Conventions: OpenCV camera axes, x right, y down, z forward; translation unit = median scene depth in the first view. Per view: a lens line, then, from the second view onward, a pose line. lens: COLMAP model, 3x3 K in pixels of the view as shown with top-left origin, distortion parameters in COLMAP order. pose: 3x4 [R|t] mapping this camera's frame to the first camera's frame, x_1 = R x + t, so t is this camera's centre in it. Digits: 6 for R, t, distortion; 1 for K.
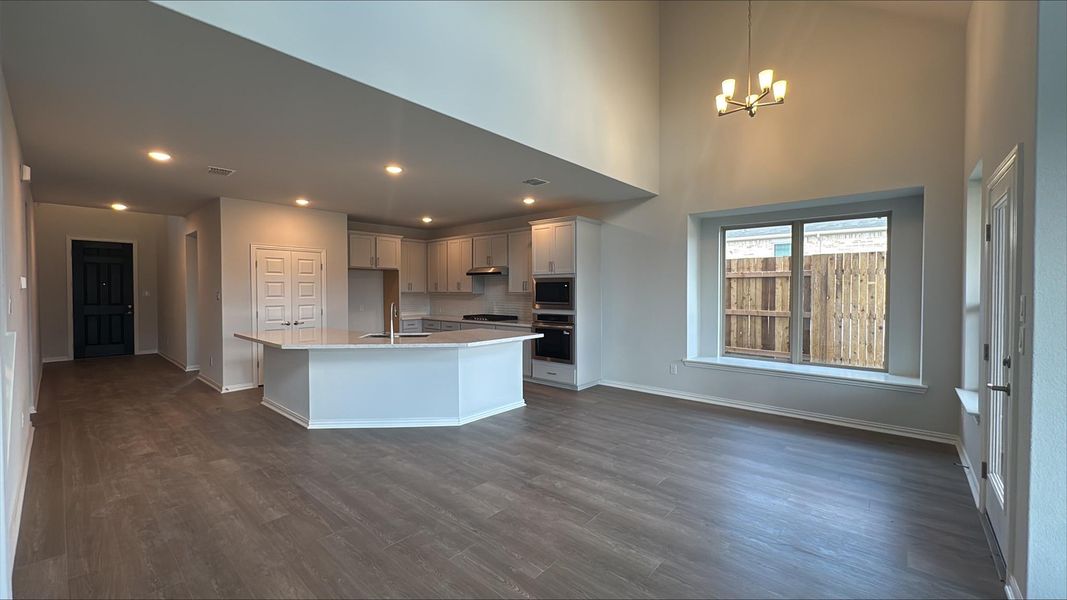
lens RADIAL K [[416.6, 0, 533.1], [0, 416.6, 300.7], [0, 0, 1]] dist [-0.003616, -0.000073]
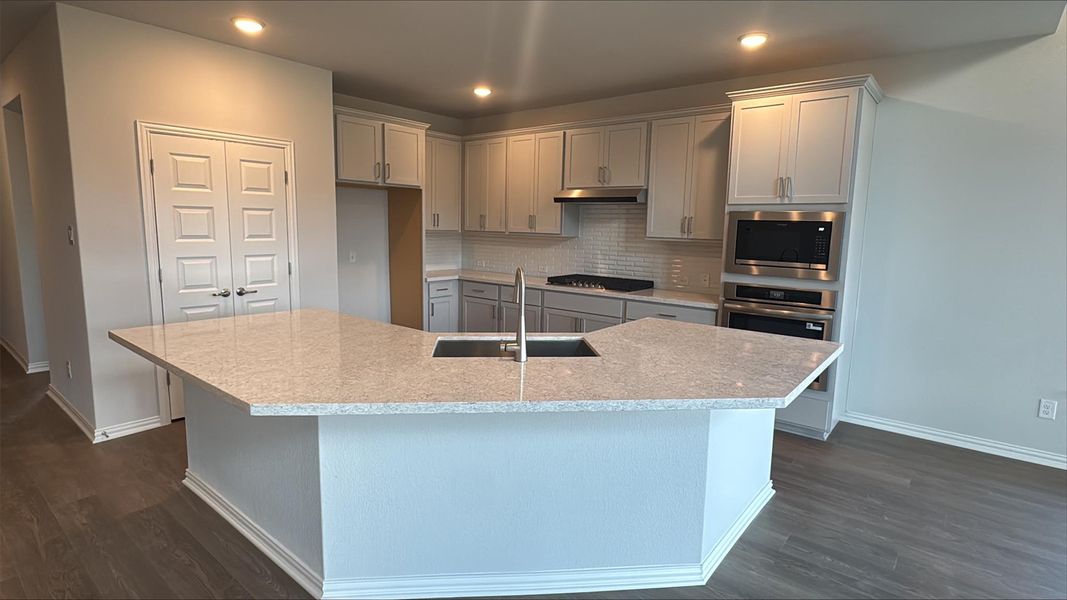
lens RADIAL K [[533.4, 0, 532.9], [0, 533.4, 300.3], [0, 0, 1]] dist [-0.002051, -0.000563]
pose [[0.999284, 0.018085, 0.033248, -0.220278], [-0.021847, 0.992948, 0.116520, -0.015646], [-0.030906, -0.117163, 0.992632, 0.324497]]
